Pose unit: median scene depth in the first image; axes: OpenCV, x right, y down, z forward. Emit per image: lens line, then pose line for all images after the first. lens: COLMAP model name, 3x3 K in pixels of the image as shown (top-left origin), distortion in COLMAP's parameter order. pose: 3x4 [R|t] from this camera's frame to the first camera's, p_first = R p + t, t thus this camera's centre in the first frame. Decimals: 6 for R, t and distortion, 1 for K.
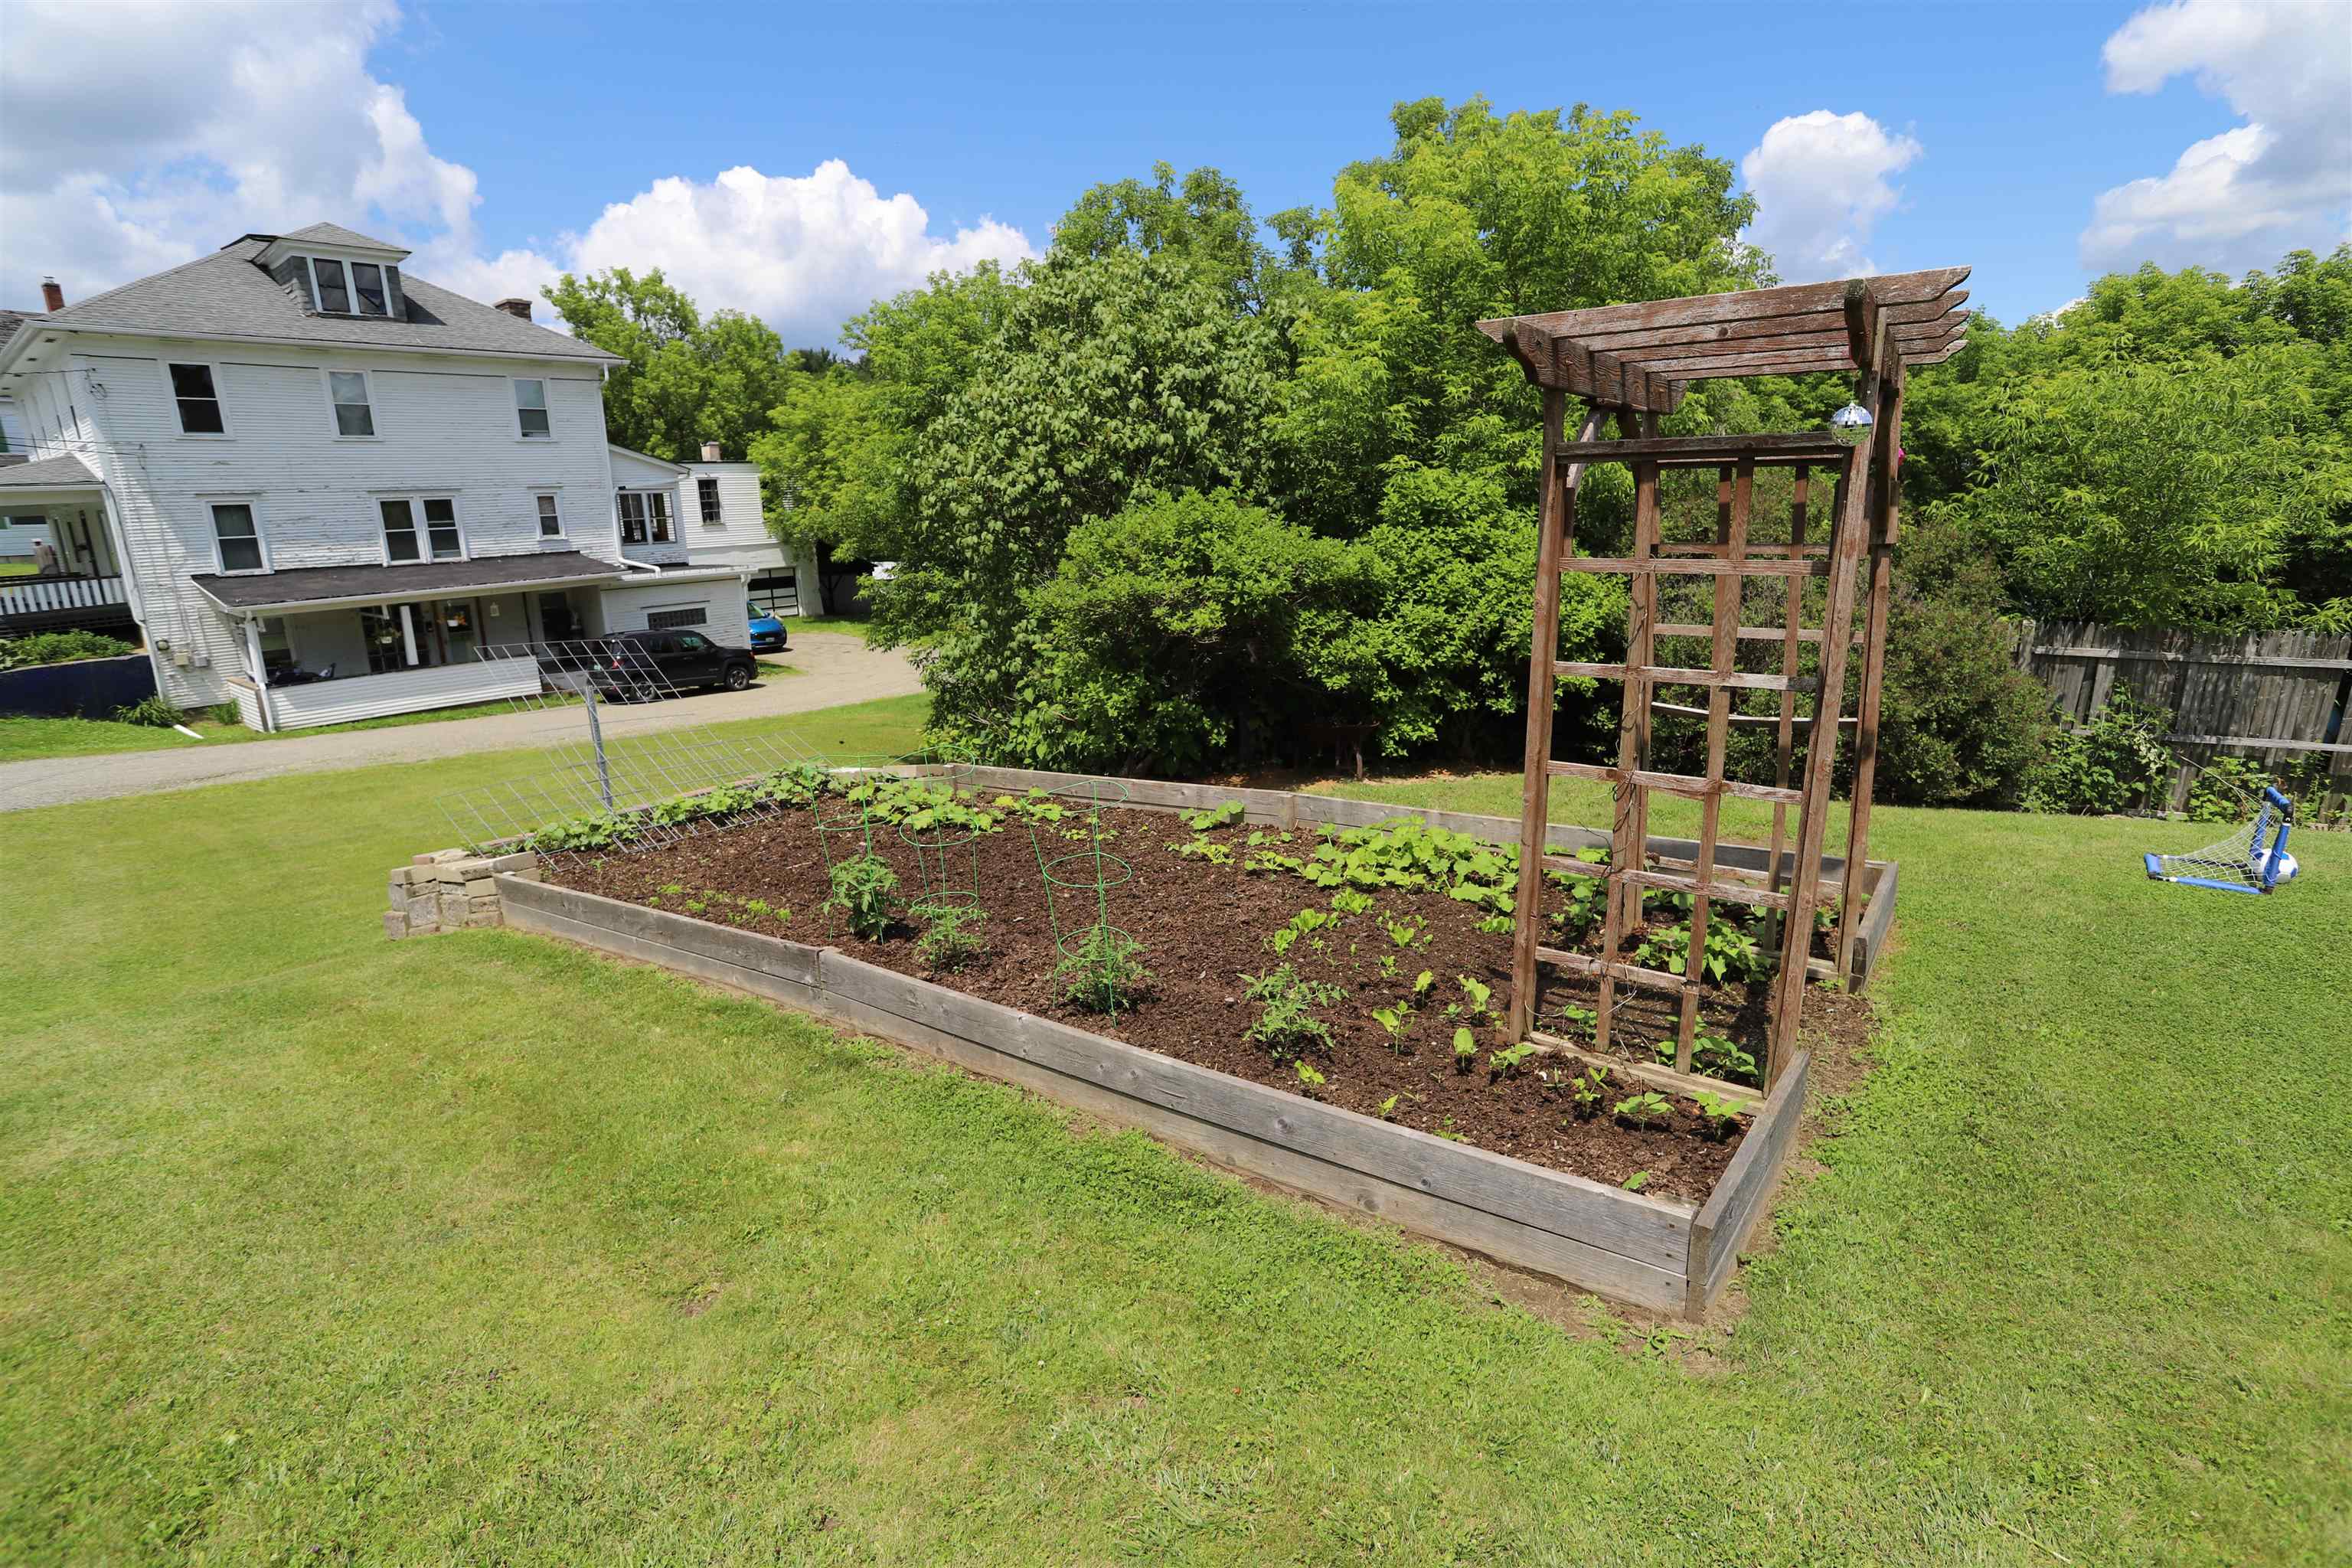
lens RADIAL K [[1202.9, 0, 1174.4], [0, 1202.9, 779.6], [0, 0, 1]] dist [0.002391, 0.002447]
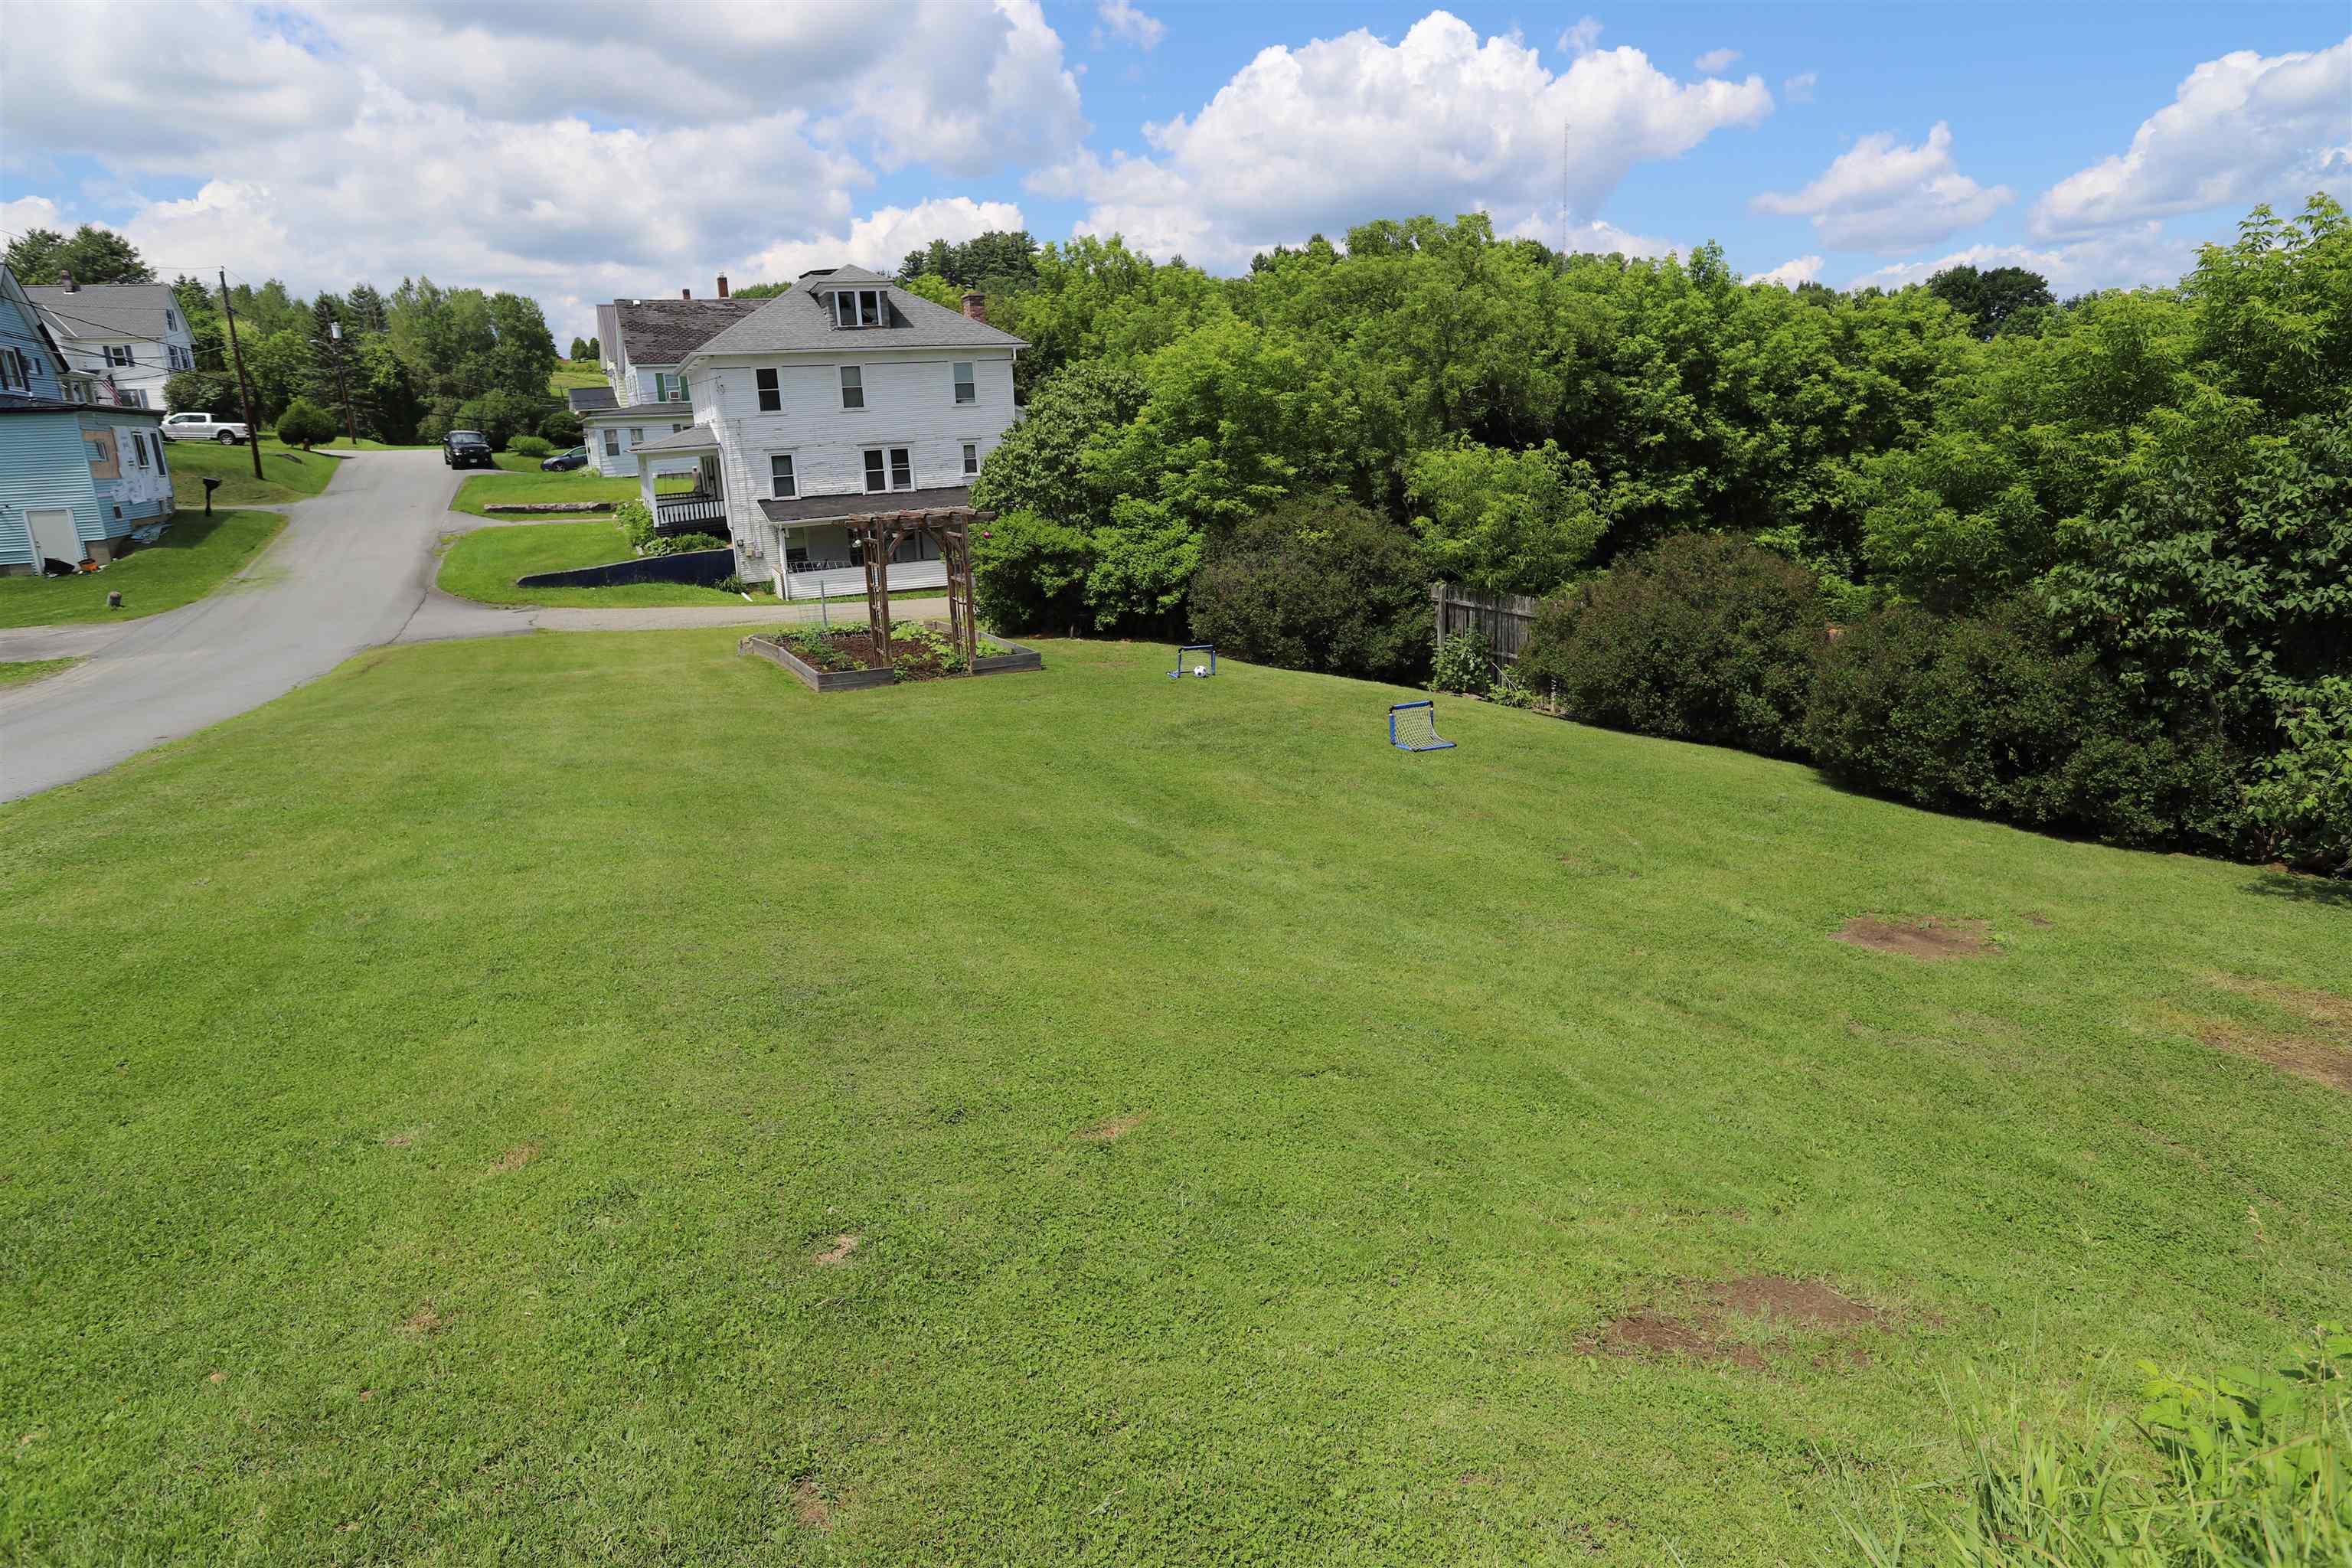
lens RADIAL K [[1414.3, 0, 1179.0], [0, 1414.3, 784.3], [0, 0, 1]] dist [-0.004830, -0.000034]
pose [[0.900704, 0.113421, -0.419366, 0.526867], [-0.092902, 0.993274, 0.069105, 0.025127], [0.424384, -0.023283, 0.905183, -0.479423]]
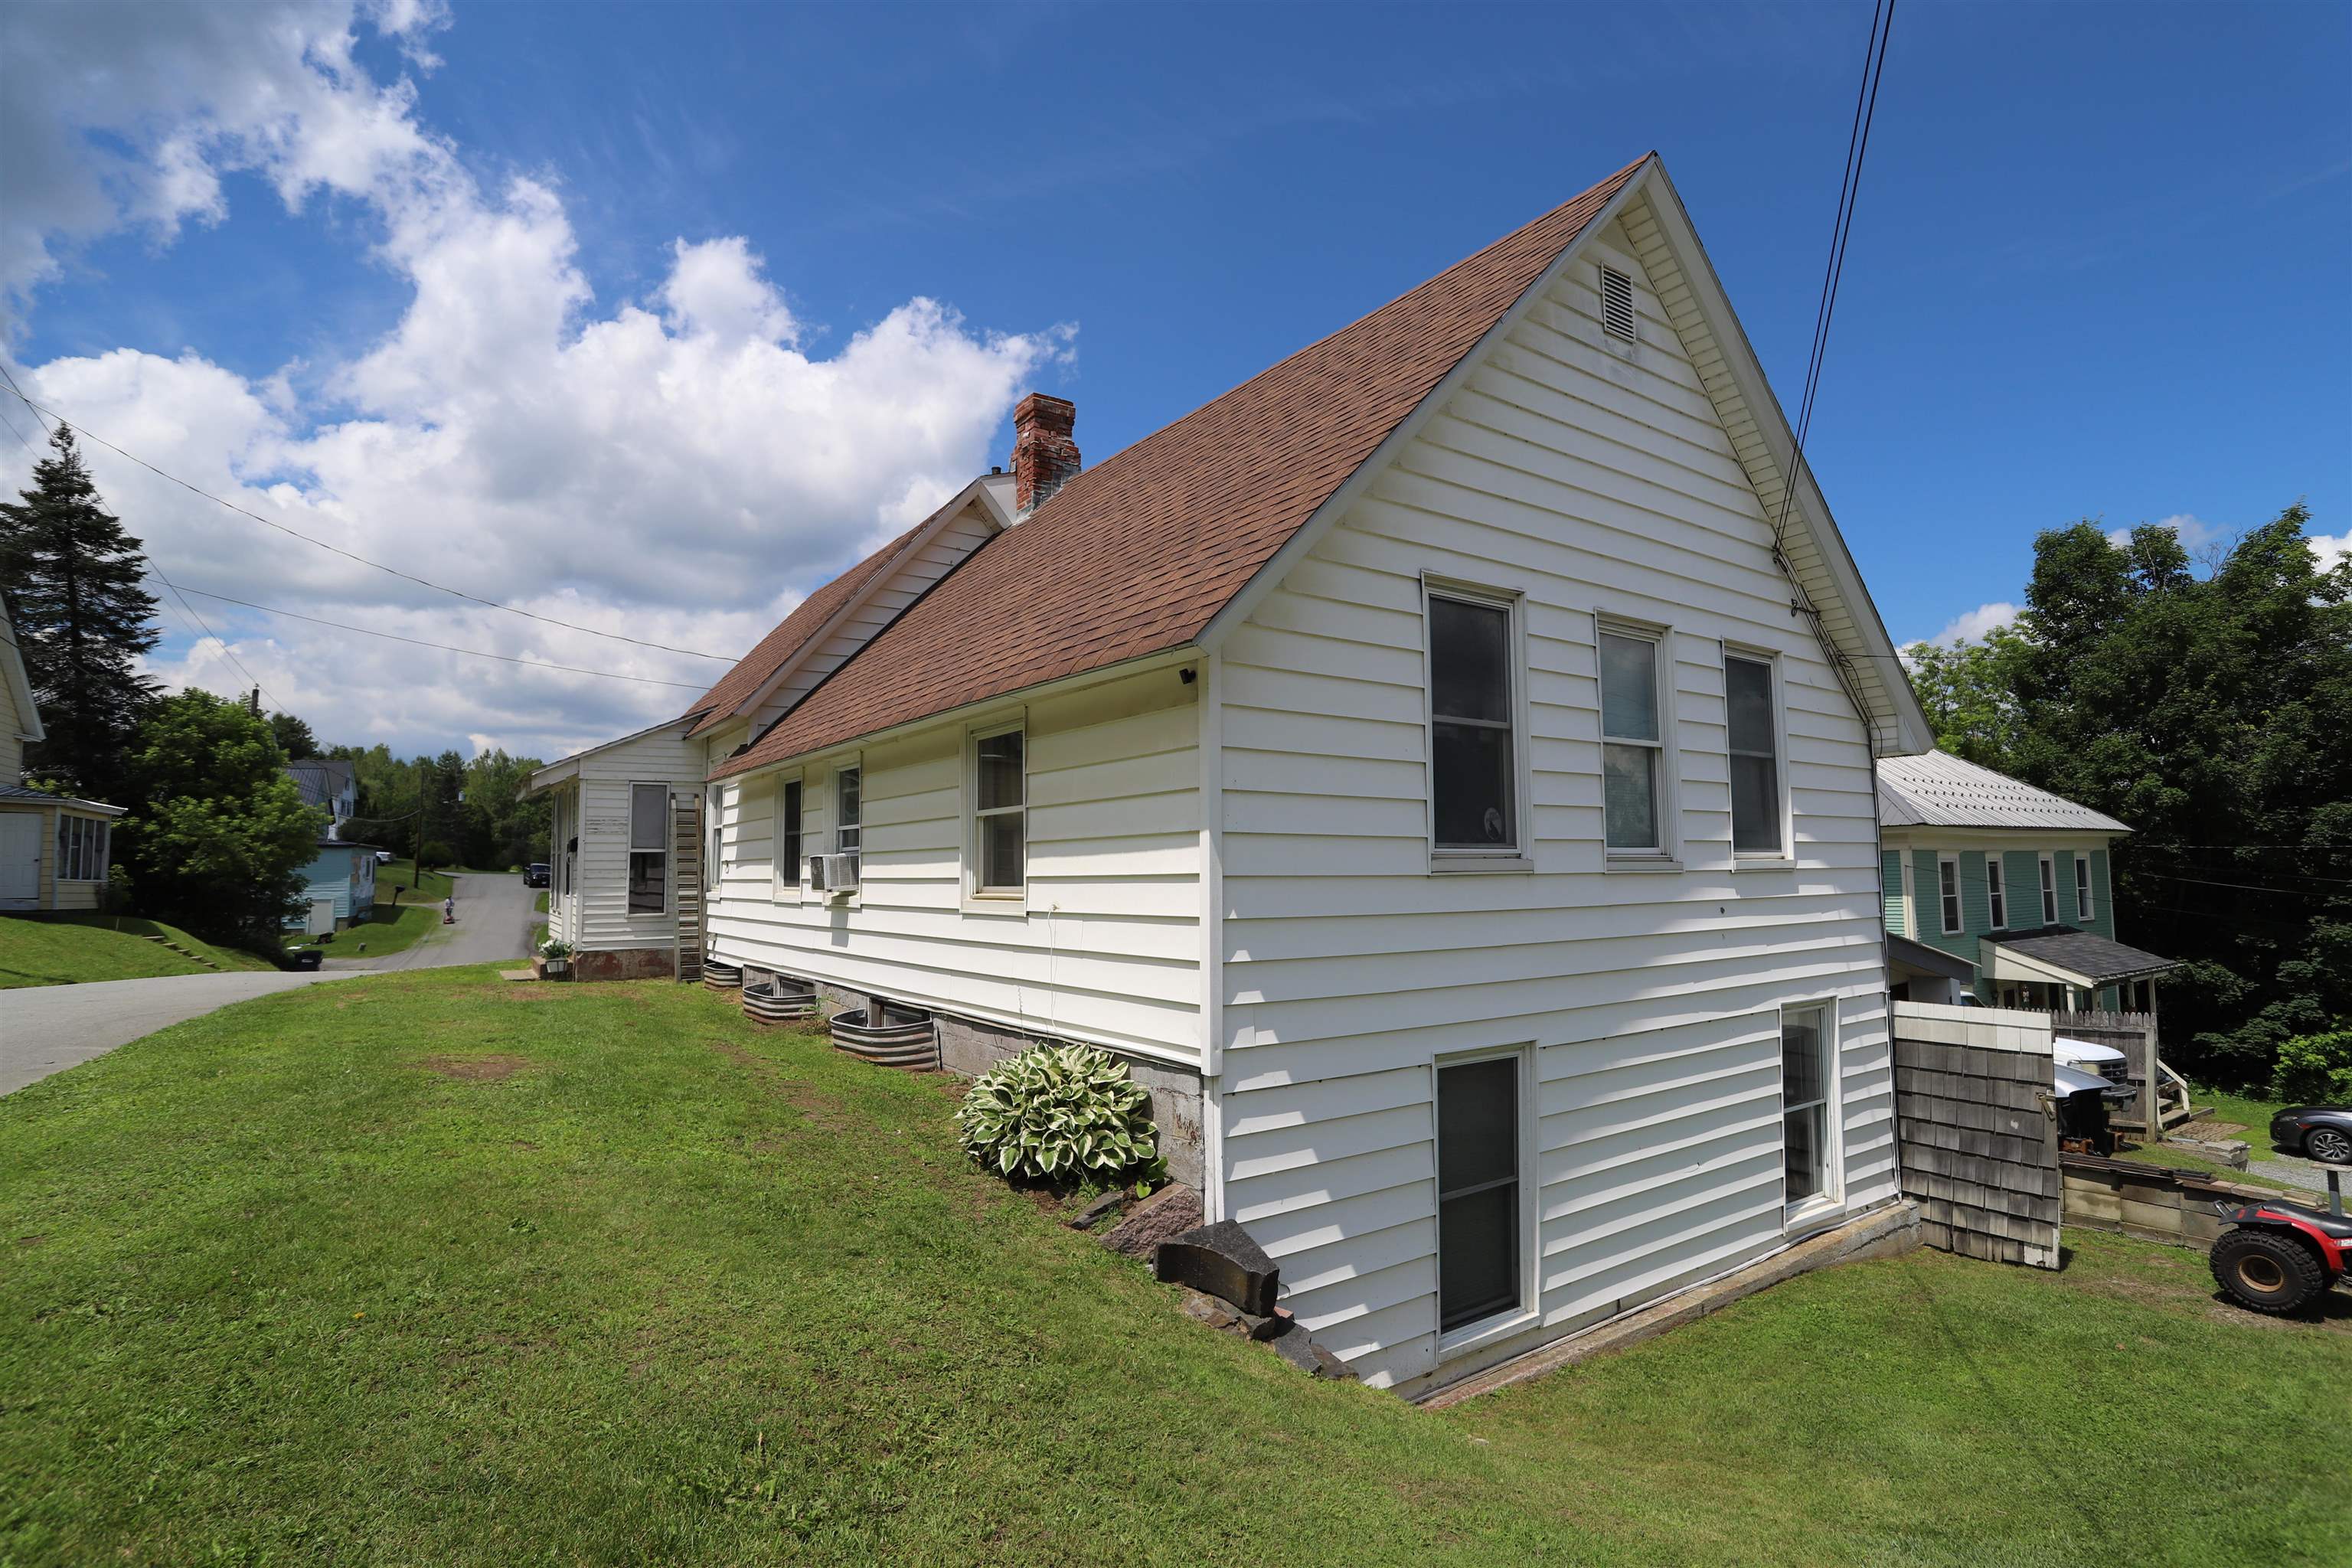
lens RADIAL K [[1202.9, 0, 1173.0], [0, 1202.9, 781.3], [0, 0, 1]] dist [0.002391, 0.002447]
pose [[0.925892, 0.015434, -0.377473, 0.869239], [-0.123397, 0.956719, -0.263557, 0.087434], [0.357068, 0.290604, 0.887723, -0.845096]]
